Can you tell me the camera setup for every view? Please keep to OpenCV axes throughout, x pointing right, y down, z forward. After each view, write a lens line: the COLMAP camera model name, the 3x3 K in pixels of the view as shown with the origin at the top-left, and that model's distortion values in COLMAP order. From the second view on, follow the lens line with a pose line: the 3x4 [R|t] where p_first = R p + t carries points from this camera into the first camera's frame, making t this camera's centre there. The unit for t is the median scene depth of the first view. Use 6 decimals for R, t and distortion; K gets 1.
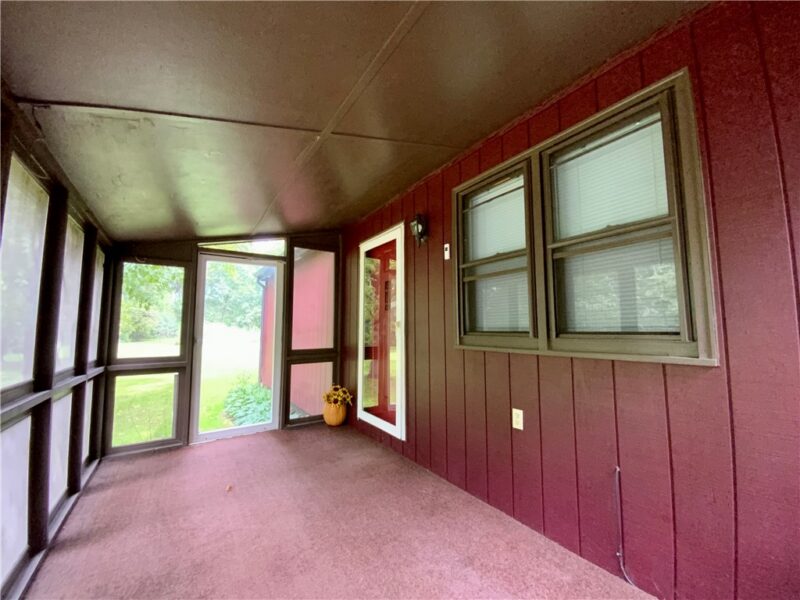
lens RADIAL K [[329.9, 0, 400.9], [0, 329.9, 299.7], [0, 0, 1]] dist [0.035544, -0.003054]
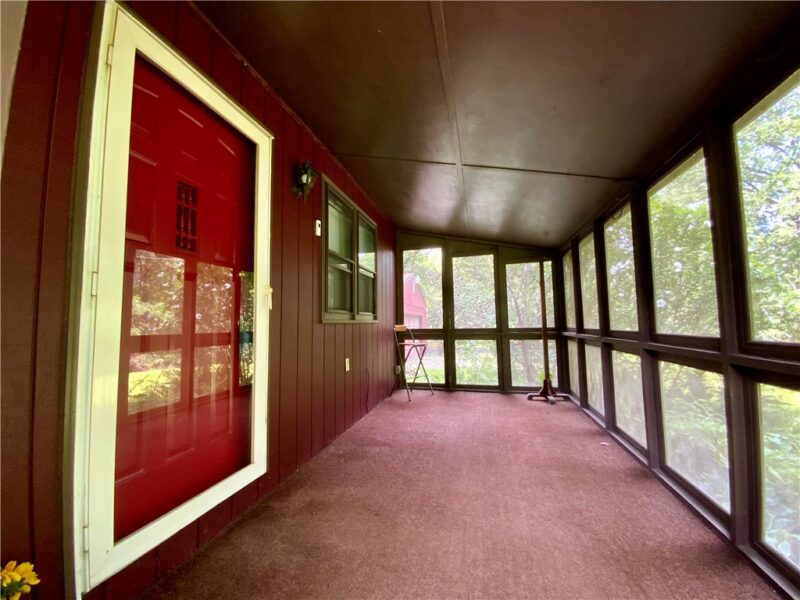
lens RADIAL K [[329.9, 0, 400.1], [0, 329.9, 300.0], [0, 0, 1]] dist [0.035544, -0.003054]
pose [[-0.668187, 0.065538, 0.741101, -0.957953], [-0.047654, 0.990297, -0.130541, 0.245249], [-0.742466, -0.122542, -0.658581, 1.836601]]
